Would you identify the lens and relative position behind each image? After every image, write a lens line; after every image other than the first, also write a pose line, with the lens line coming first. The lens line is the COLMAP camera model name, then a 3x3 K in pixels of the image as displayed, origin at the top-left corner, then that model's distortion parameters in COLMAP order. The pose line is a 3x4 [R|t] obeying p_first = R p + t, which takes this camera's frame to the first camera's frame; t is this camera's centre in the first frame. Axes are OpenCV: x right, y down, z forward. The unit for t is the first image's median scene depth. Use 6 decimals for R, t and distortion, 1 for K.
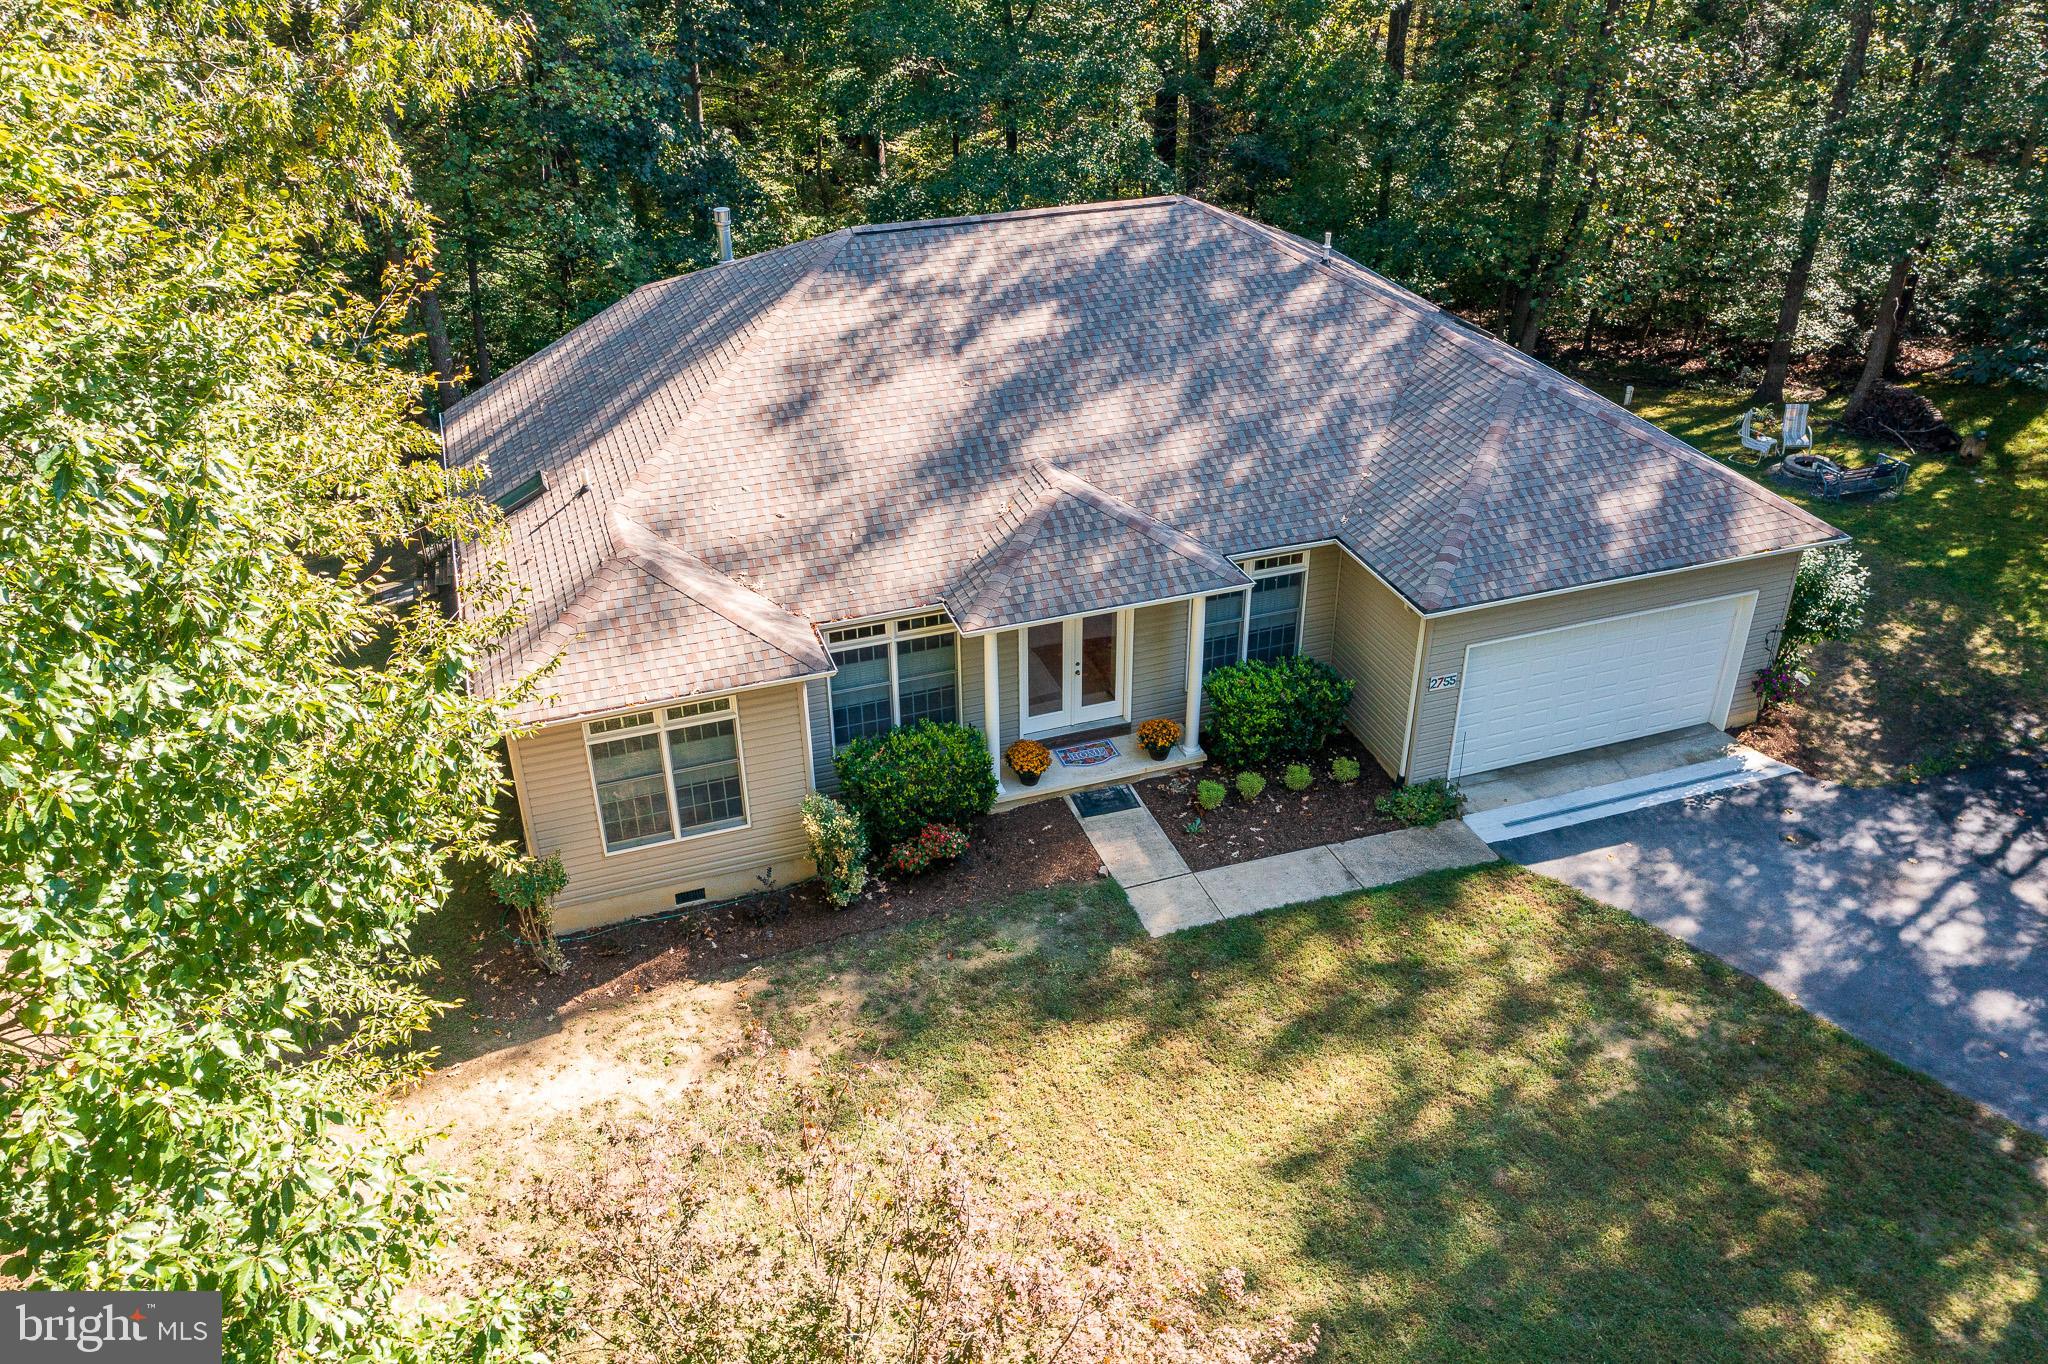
lens RADIAL K [[1621.2, 0, 1008.3], [0, 1621.2, 667.7], [0, 0, 1]] dist [0.002641, -0.011445]
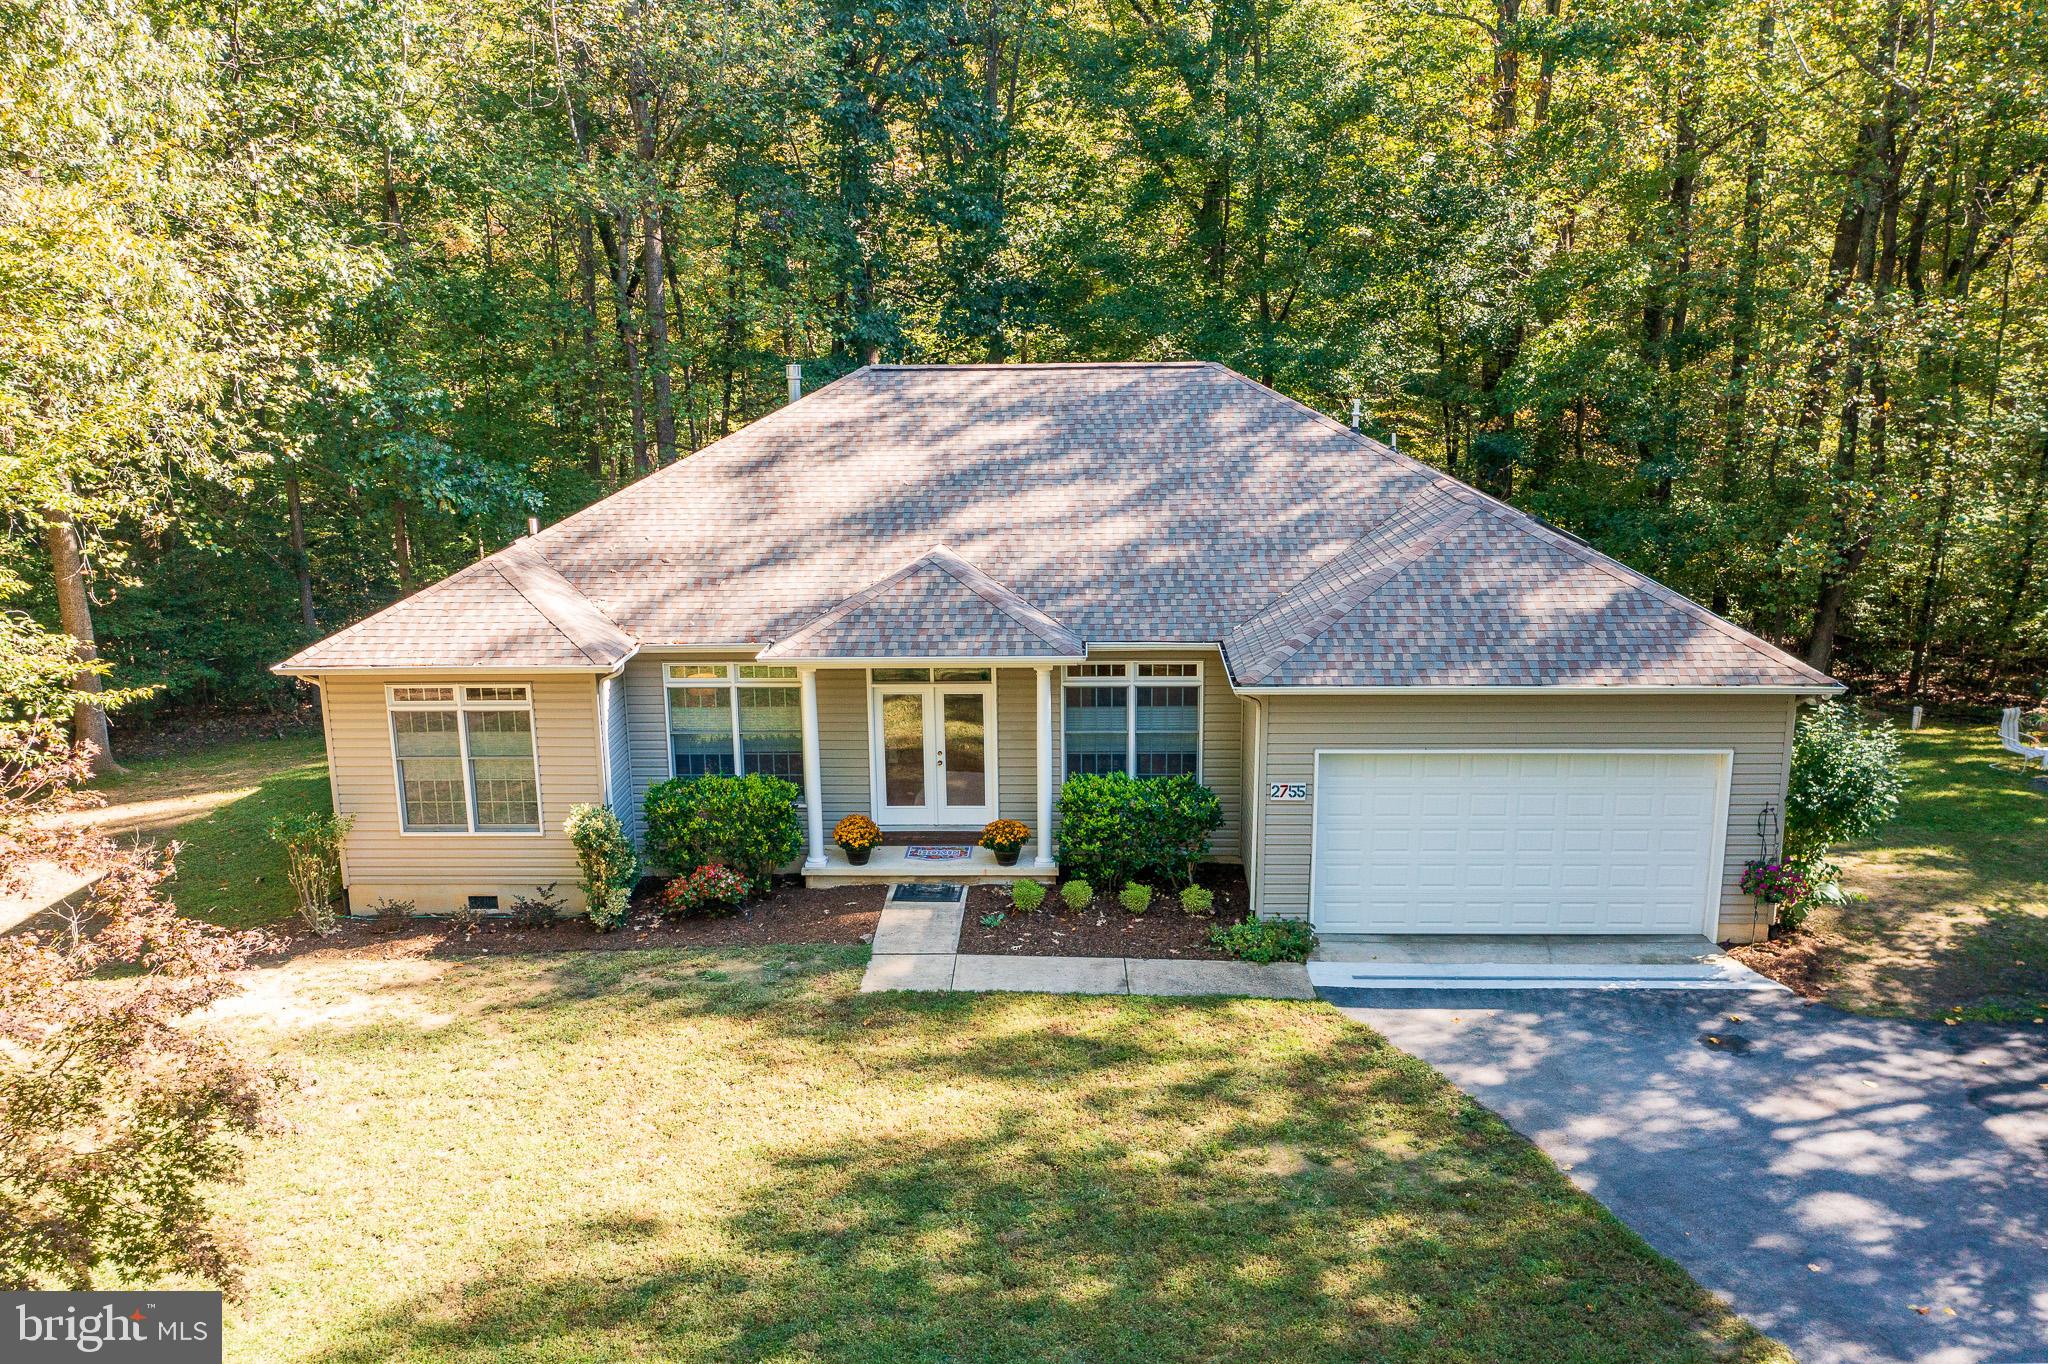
lens RADIAL K [[1708.6, 0, 1010.7], [0, 1708.6, 692.2], [0, 0, 1]] dist [0.004437, -0.005198]
pose [[0.932031, 0.084262, -0.352445, 0.446070], [-0.183388, 0.948528, -0.258193, 0.220912], [0.312549, 0.305279, 0.899510, 0.119818]]
